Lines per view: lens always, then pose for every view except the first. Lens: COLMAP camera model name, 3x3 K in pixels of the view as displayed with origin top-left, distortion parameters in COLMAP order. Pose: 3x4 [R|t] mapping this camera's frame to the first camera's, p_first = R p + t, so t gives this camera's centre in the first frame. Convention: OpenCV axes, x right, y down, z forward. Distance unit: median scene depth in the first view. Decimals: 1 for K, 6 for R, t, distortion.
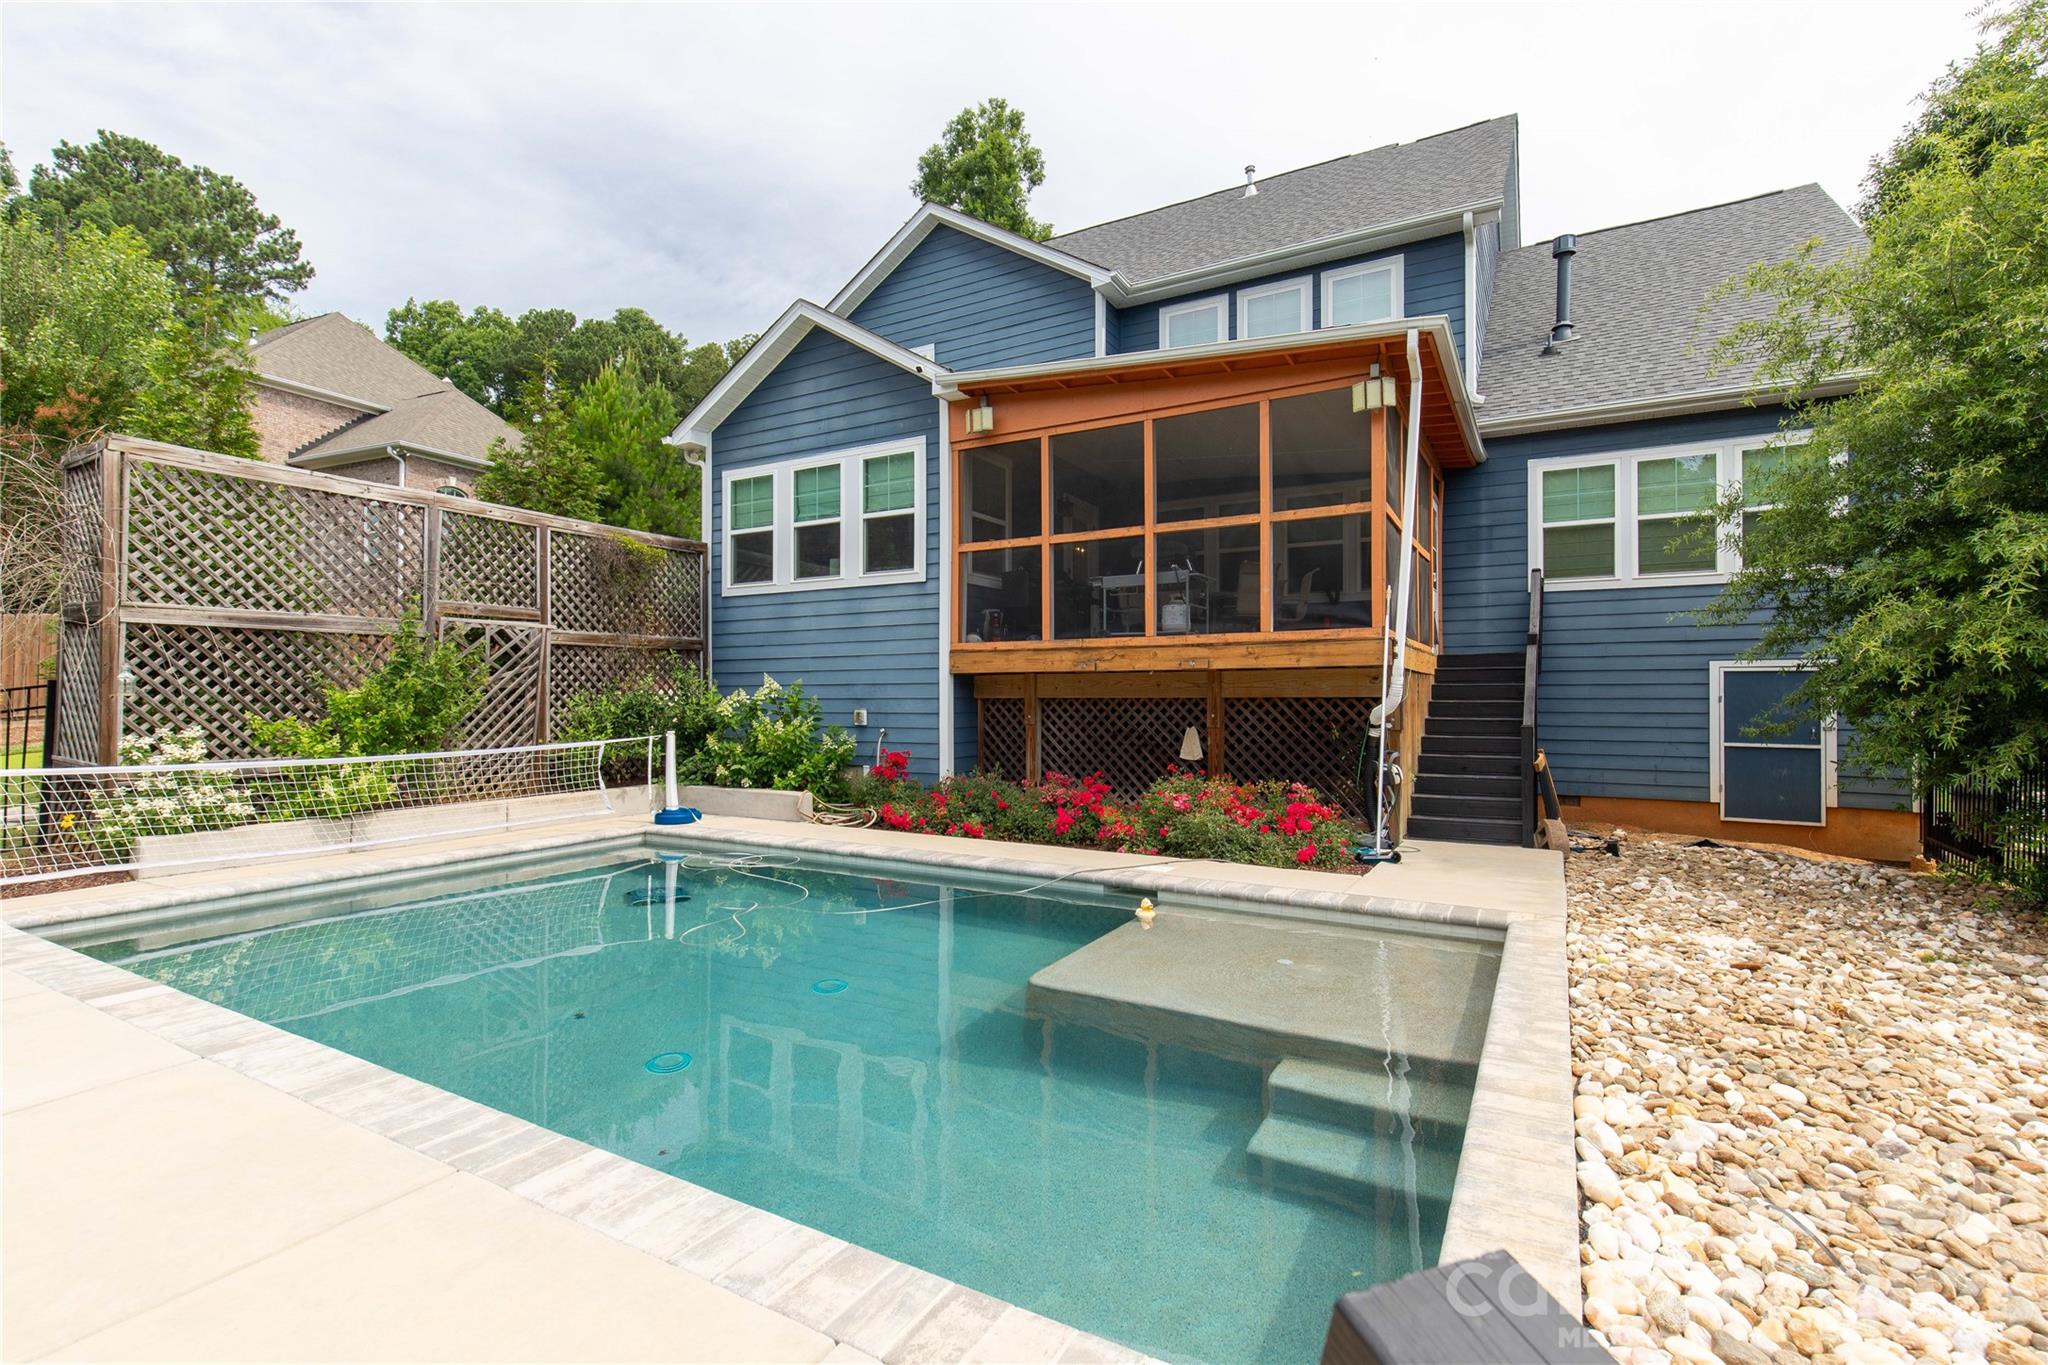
lens RADIAL K [[928.4, 0, 1027.1], [0, 928.4, 668.0], [0, 0, 1]] dist [0.011654, -0.000902]
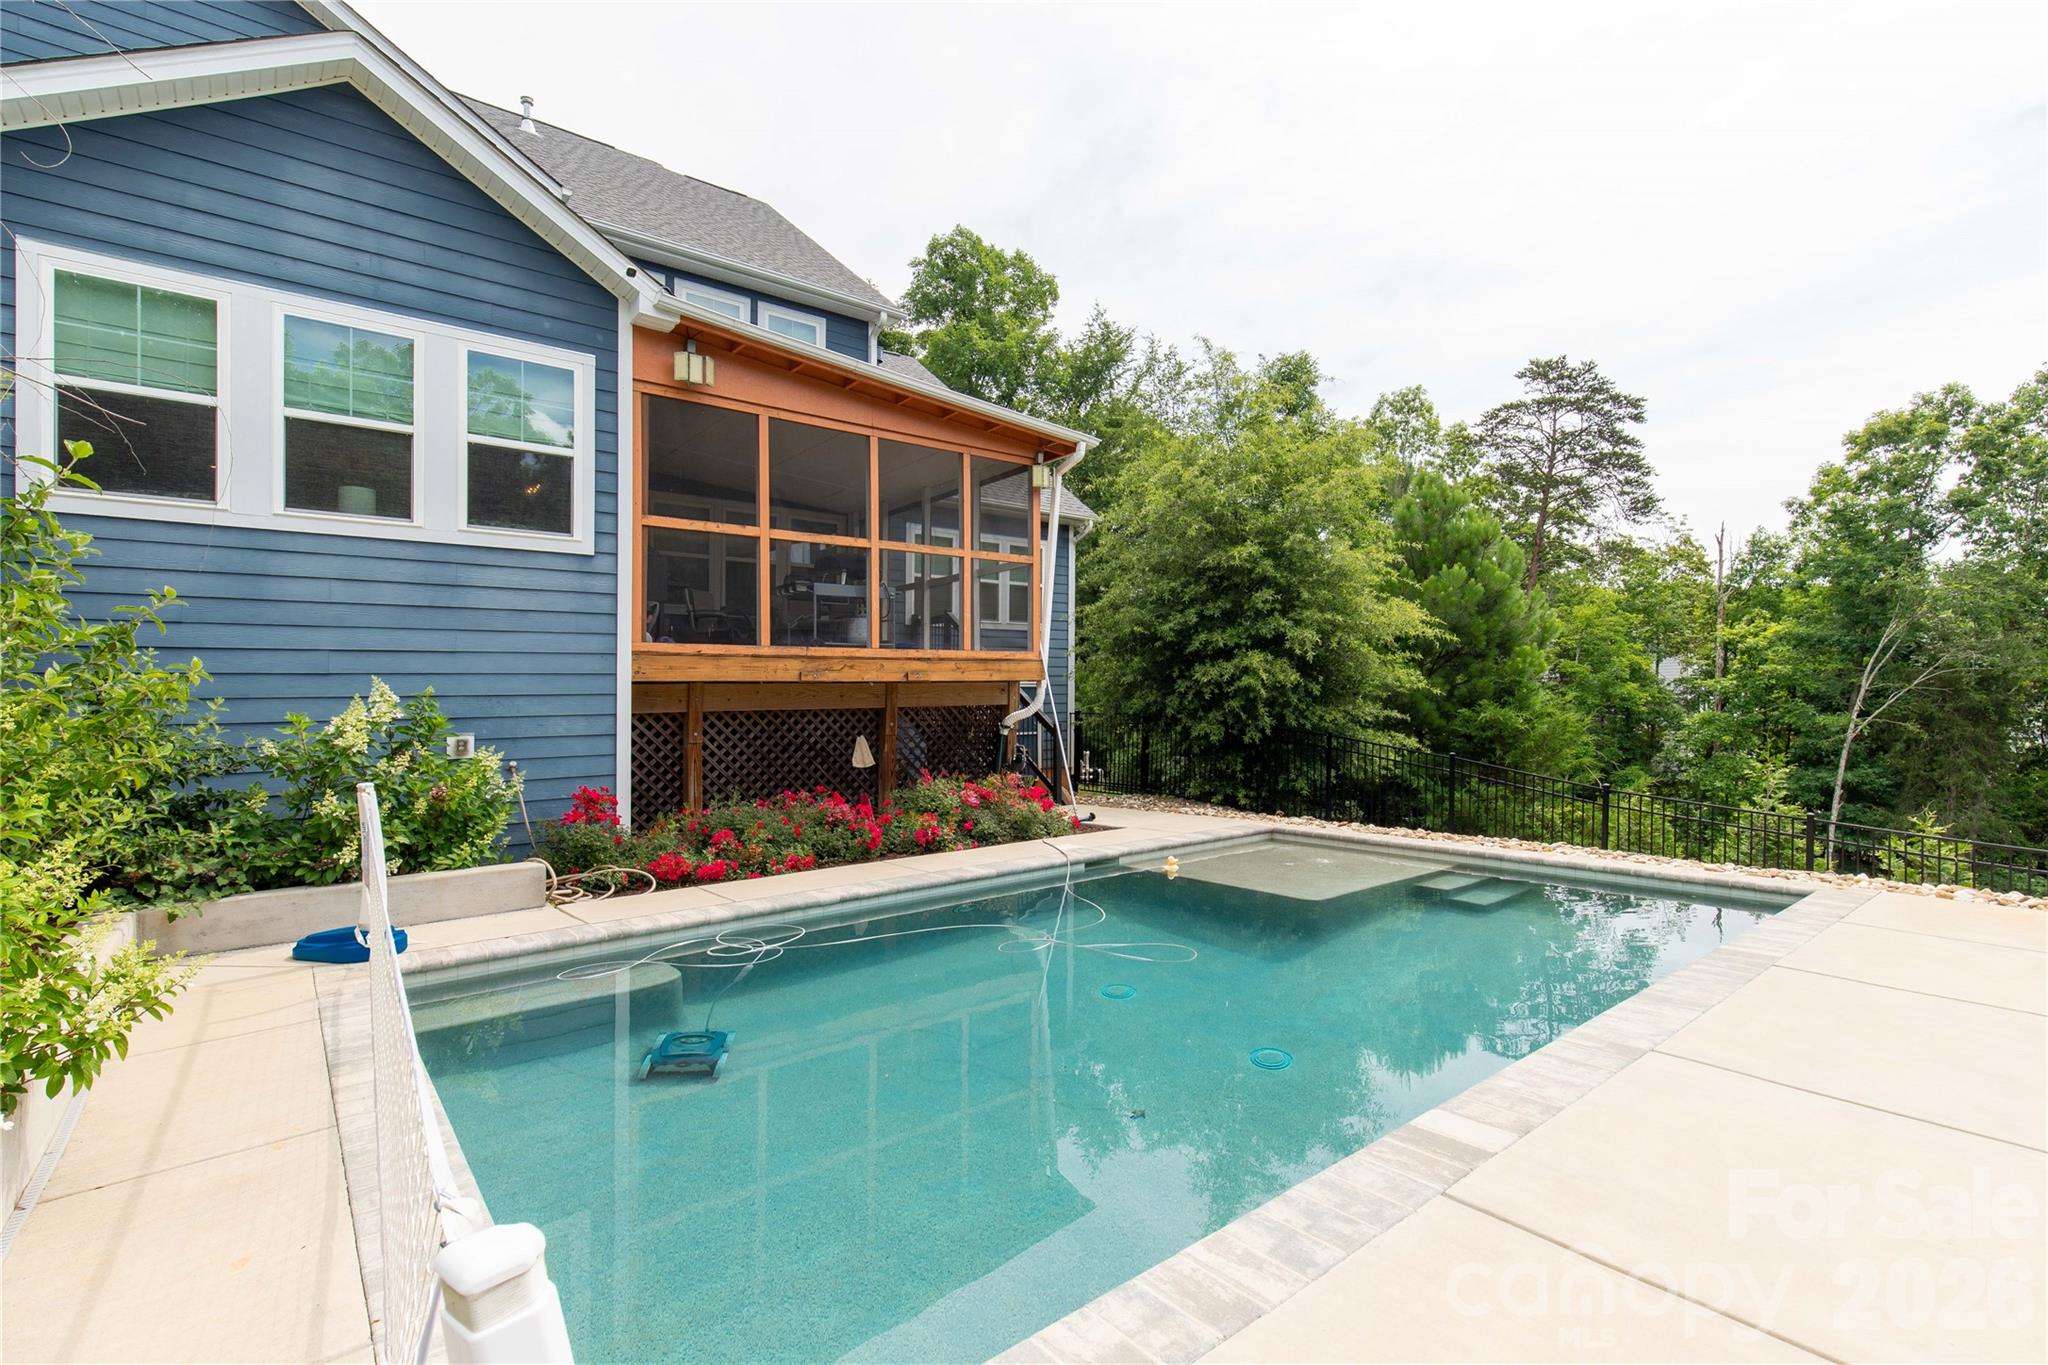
lens RADIAL K [[928.4, 0, 1028.6], [0, 928.4, 699.4], [0, 0, 1]] dist [0.011654, -0.000902]
pose [[0.362006, -0.004105, 0.932167, -0.680531], [-0.011047, 0.999901, 0.008694, 0.010415], [-0.932110, -0.013445, 0.361925, 0.416992]]
